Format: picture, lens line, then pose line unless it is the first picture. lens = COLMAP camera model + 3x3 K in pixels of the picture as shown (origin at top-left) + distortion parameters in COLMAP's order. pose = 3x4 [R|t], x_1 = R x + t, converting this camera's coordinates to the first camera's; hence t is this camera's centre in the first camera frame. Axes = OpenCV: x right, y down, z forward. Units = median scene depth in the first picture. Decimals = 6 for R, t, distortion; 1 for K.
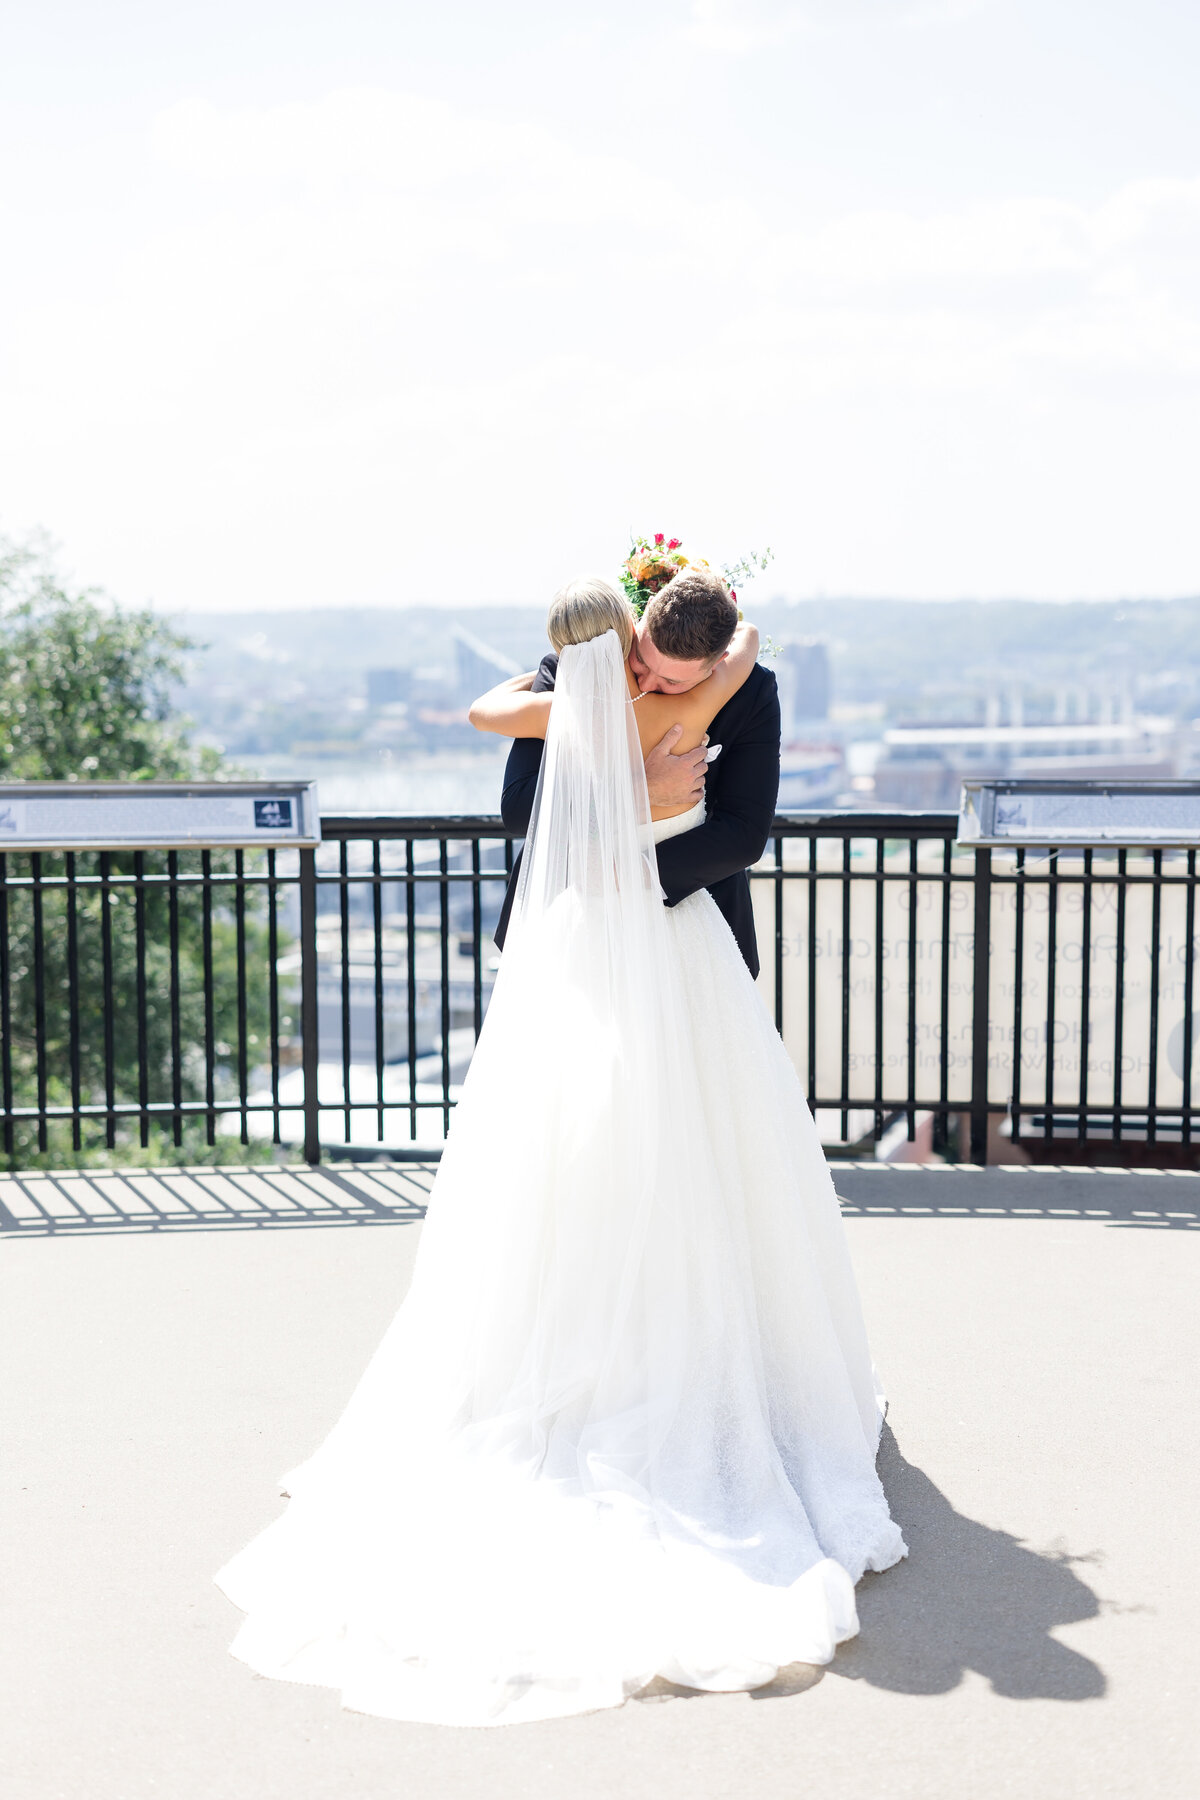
lens RADIAL K [[2595.5, 0, 608.7], [0, 2595.5, 855.7], [0, 0, 1]] dist [0.013535, 0.088439]
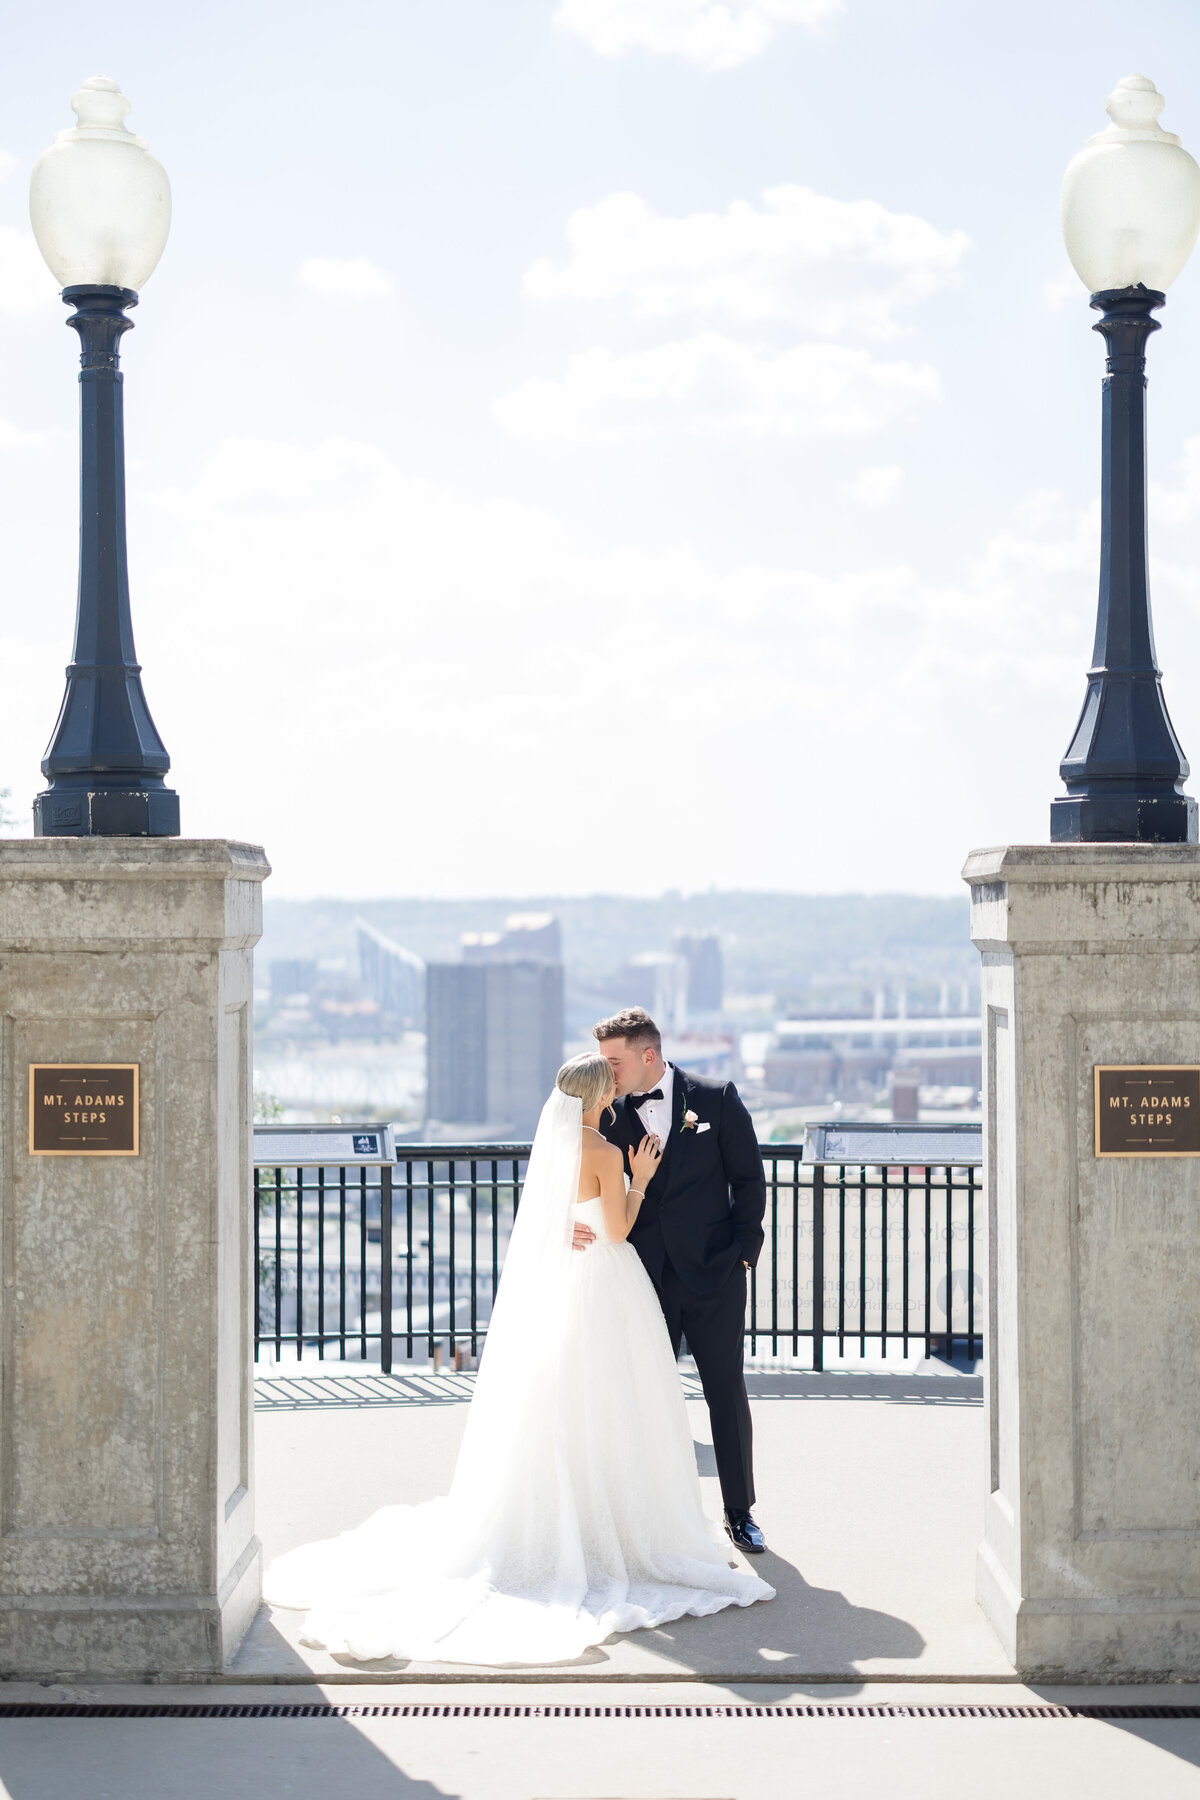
lens RADIAL K [[2645.5, 0, 607.9], [0, 2645.5, 874.0], [0, 0, 1]] dist [0.011059, -0.047152]
pose [[0.999126, 0.003796, 0.041617, -0.049789], [0.000374, 0.995014, -0.099734, -0.018899], [-0.041788, 0.099662, 0.994143, -0.597213]]
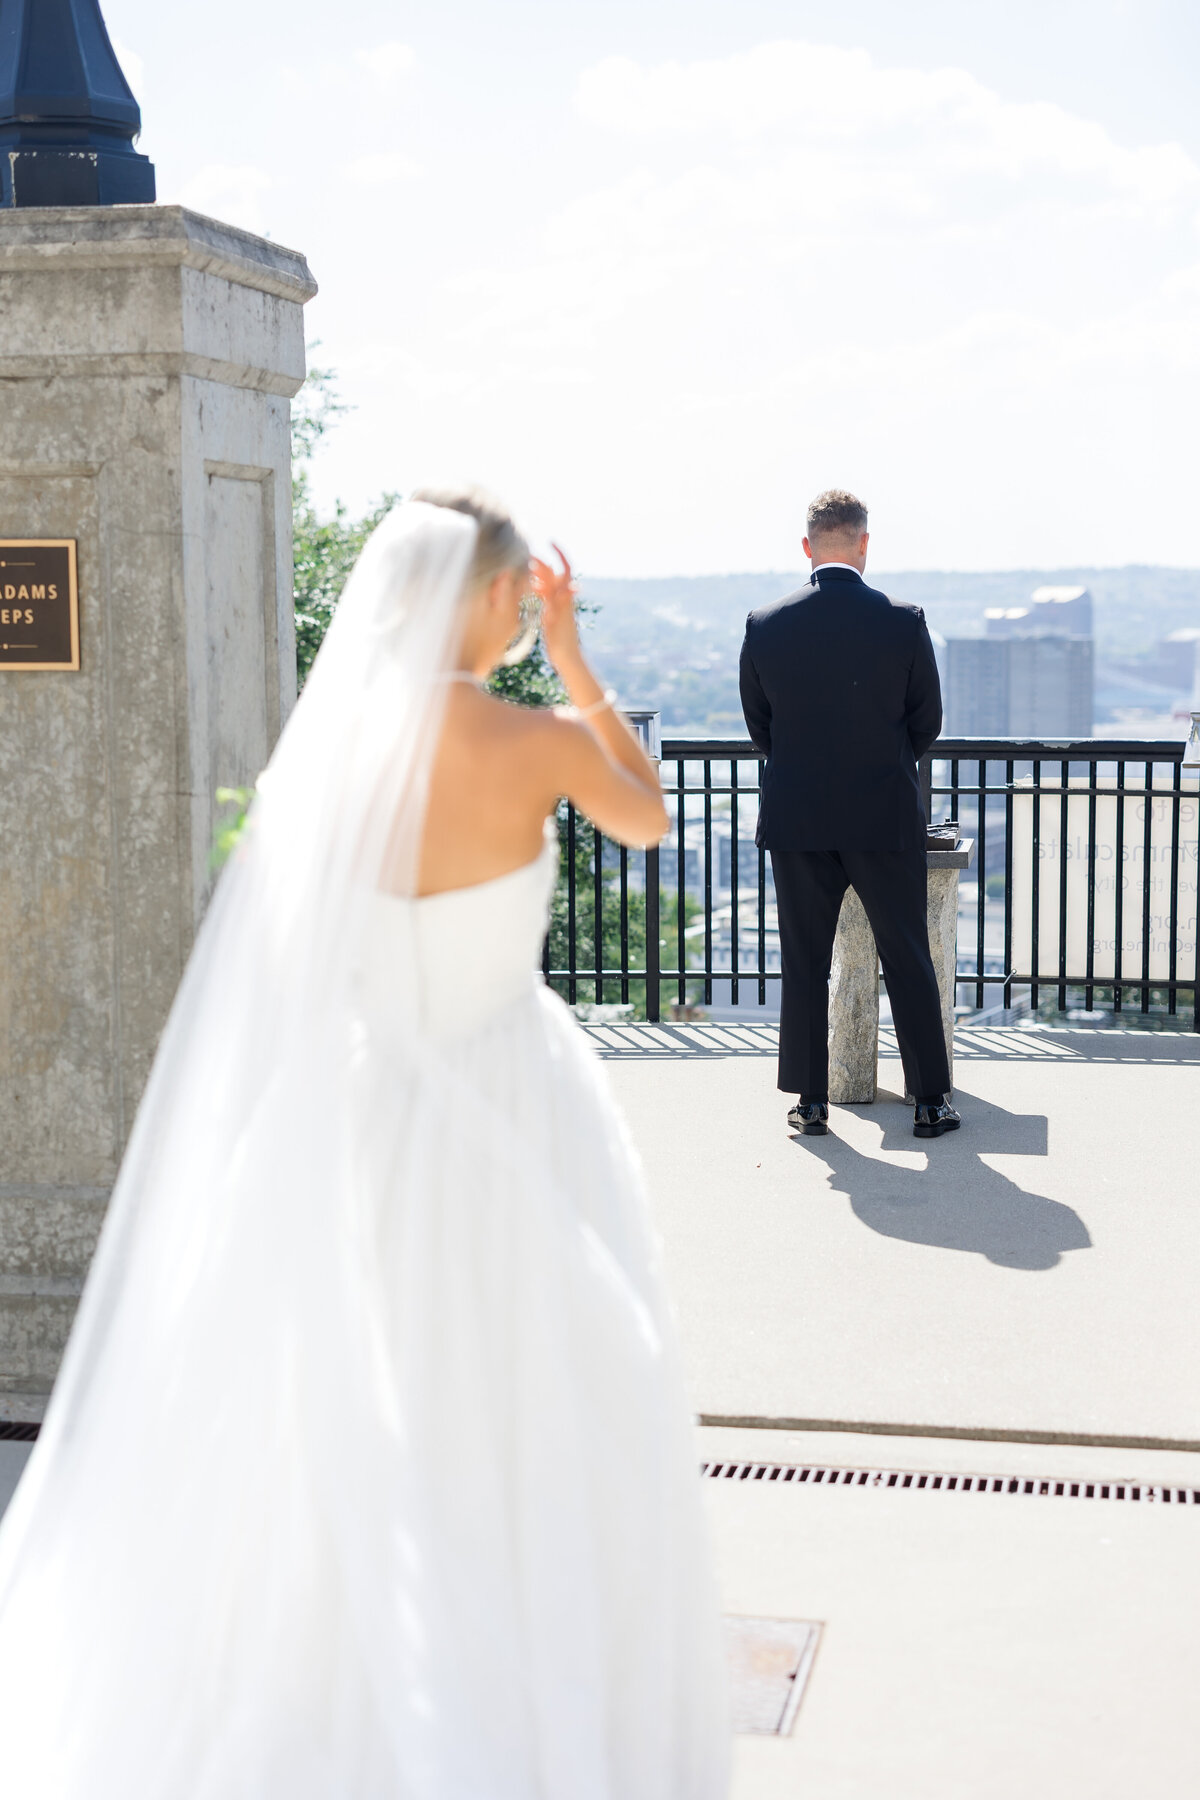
lens RADIAL K [[2709.4, 0, 636.0], [0, 2709.4, 905.2], [0, 0, 1]] dist [0.007878, 0.042047]
pose [[0.988689, 0.014478, -0.149279, 0.070165], [-0.010553, 0.999578, 0.027057, 0.028475], [0.149608, -0.025176, 0.988425, -0.279653]]
